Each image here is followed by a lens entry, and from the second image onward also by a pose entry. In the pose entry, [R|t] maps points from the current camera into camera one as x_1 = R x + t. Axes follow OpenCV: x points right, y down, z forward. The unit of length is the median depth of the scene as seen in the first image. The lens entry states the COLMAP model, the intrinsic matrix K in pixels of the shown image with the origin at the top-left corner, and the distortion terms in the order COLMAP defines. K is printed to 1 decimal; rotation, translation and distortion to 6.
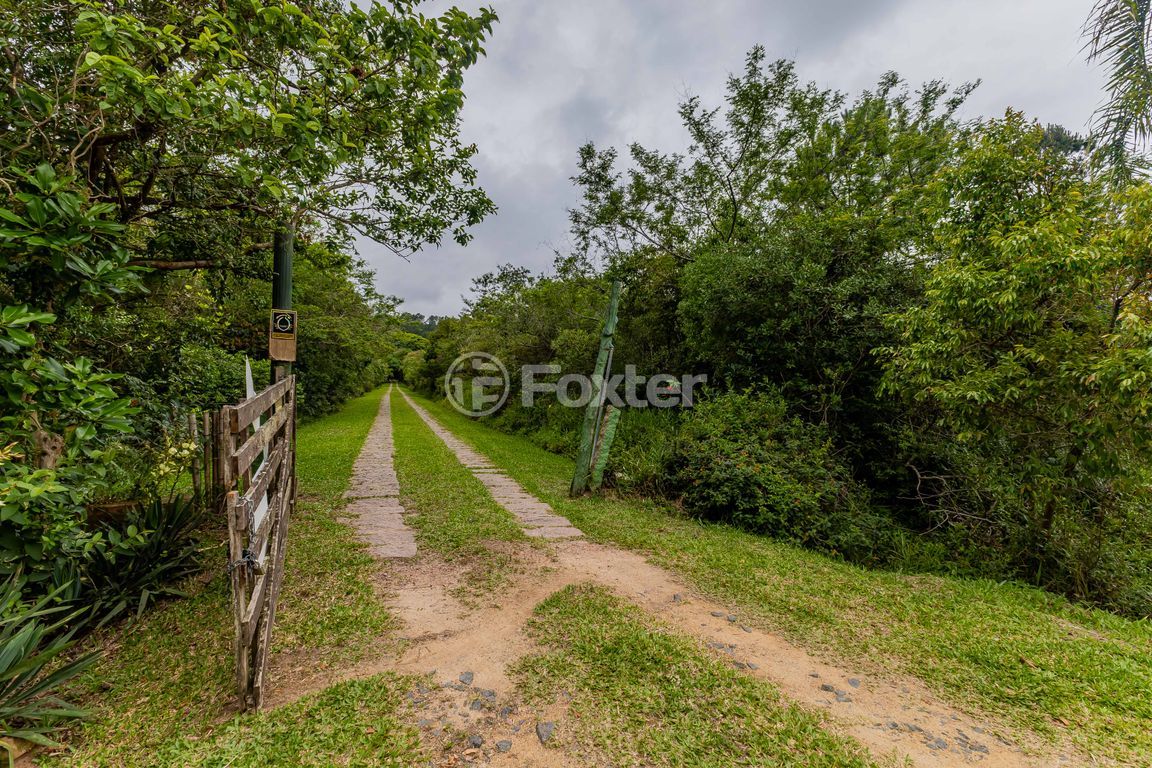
lens RADIAL K [[499.8, 0, 581.0], [0, 499.8, 386.0], [0, 0, 1]] dist [0.013949, -0.002850]
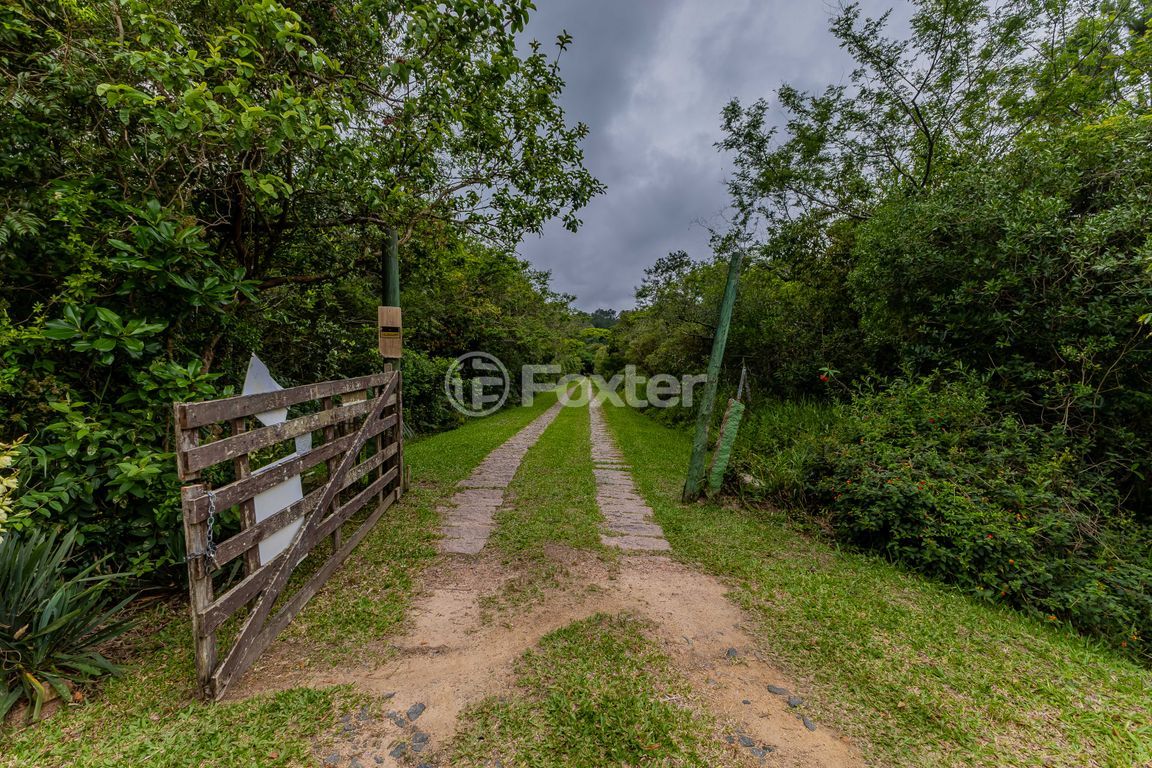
lens RADIAL K [[499.8, 0, 575.7], [0, 499.8, 387.2], [0, 0, 1]] dist [0.013949, -0.002850]
pose [[0.926750, -0.006455, -0.375624, 0.129427], [0.013723, 0.999767, 0.016676, 0.000612], [0.375429, -0.020609, 0.926622, 0.105376]]
